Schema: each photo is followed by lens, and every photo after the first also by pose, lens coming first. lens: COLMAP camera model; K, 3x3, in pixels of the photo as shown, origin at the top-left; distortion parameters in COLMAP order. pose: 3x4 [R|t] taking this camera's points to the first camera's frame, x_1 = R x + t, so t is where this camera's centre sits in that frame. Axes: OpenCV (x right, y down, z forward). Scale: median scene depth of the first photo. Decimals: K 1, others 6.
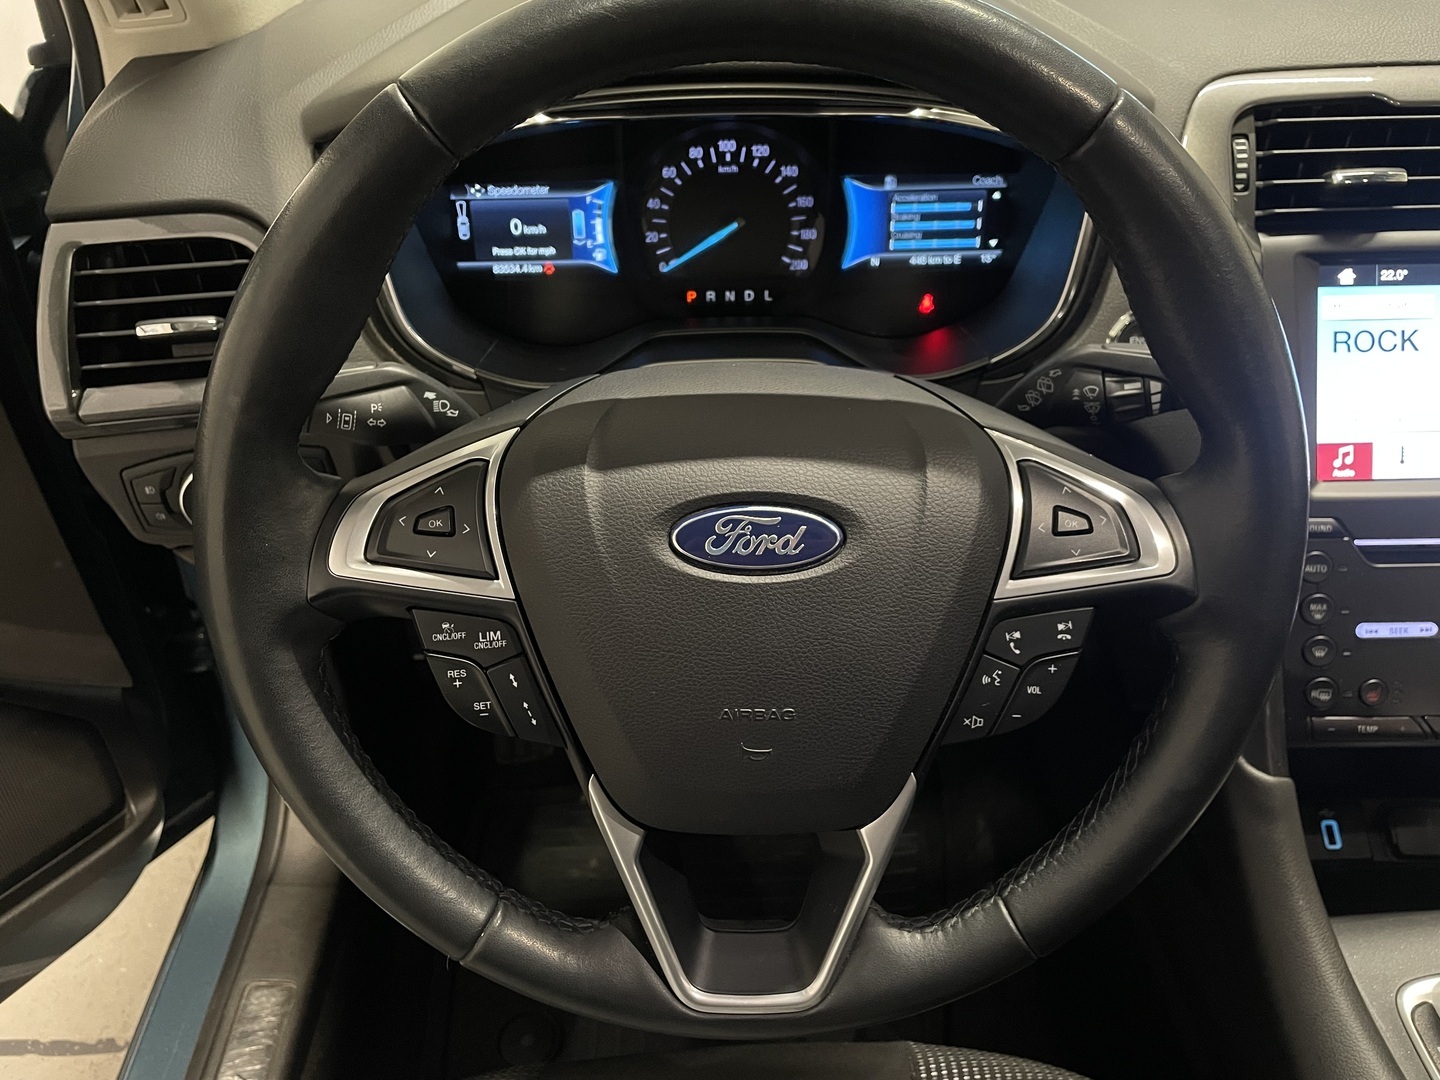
lens RADIAL K [[1099.2, 0, 726.5], [0, 1099.2, 524.7], [0, 0, 1]] dist [0.093040, -0.140303]
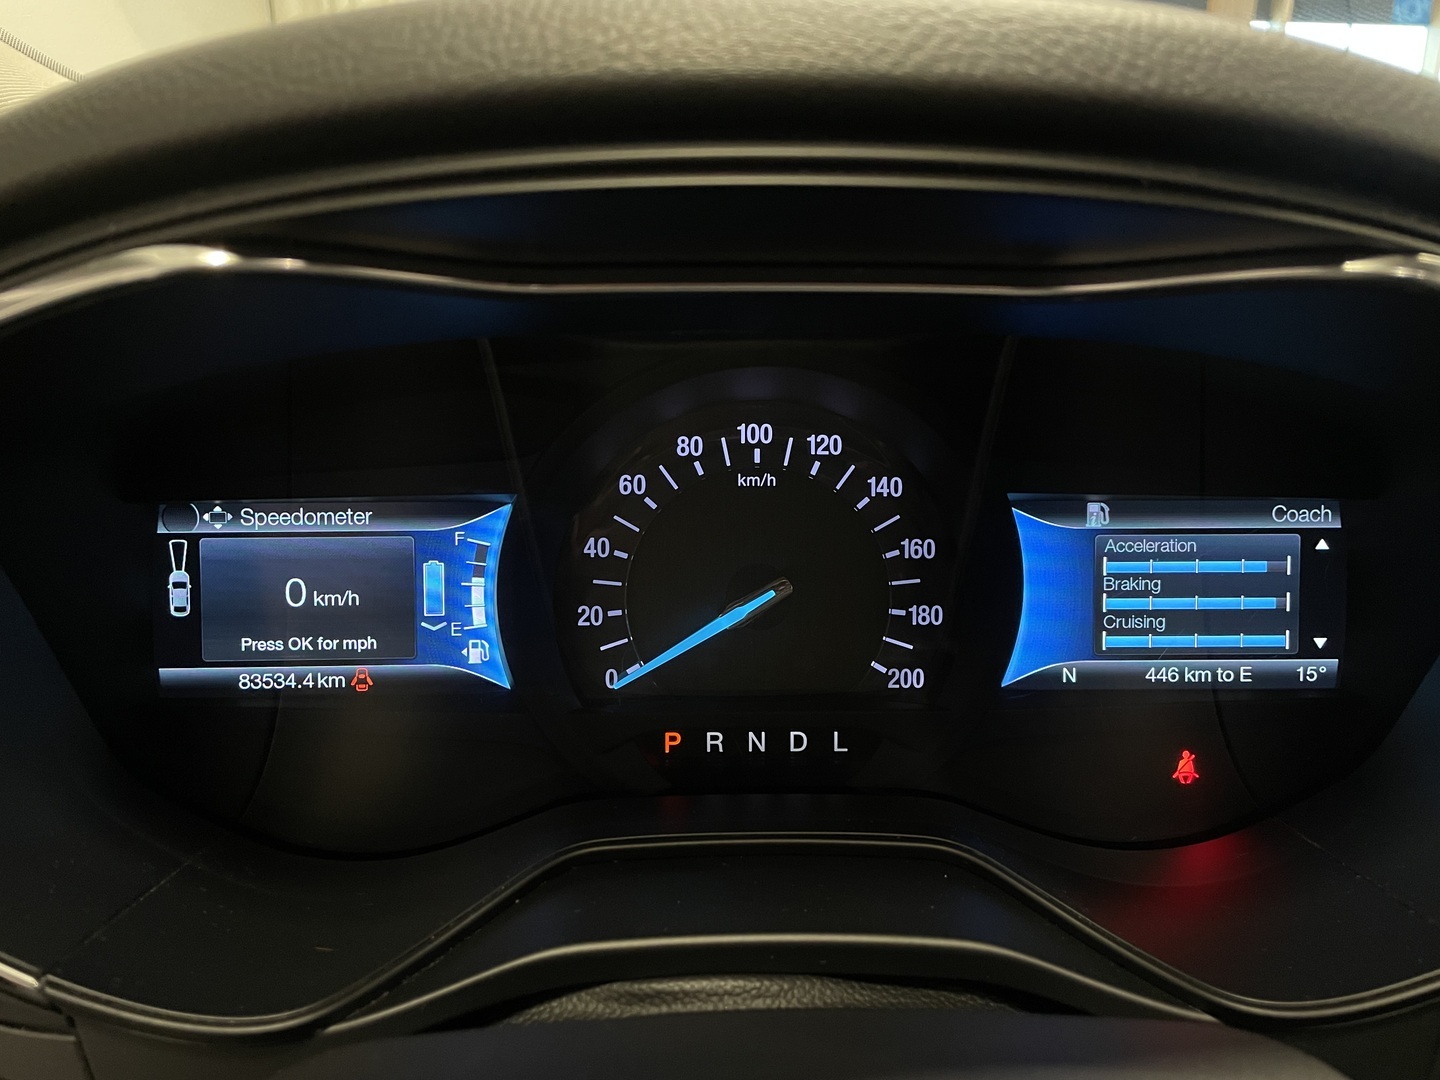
lens RADIAL K [[1091.2, 0, 726.0], [0, 1091.2, 514.2], [0, 0, 1]] dist [0.100657, -0.131823]
pose [[0.999819, 0.015739, 0.010645, -0.017630], [-0.011124, 0.939049, -0.343602, -0.156750], [-0.015404, 0.343422, 0.939055, 0.606481]]
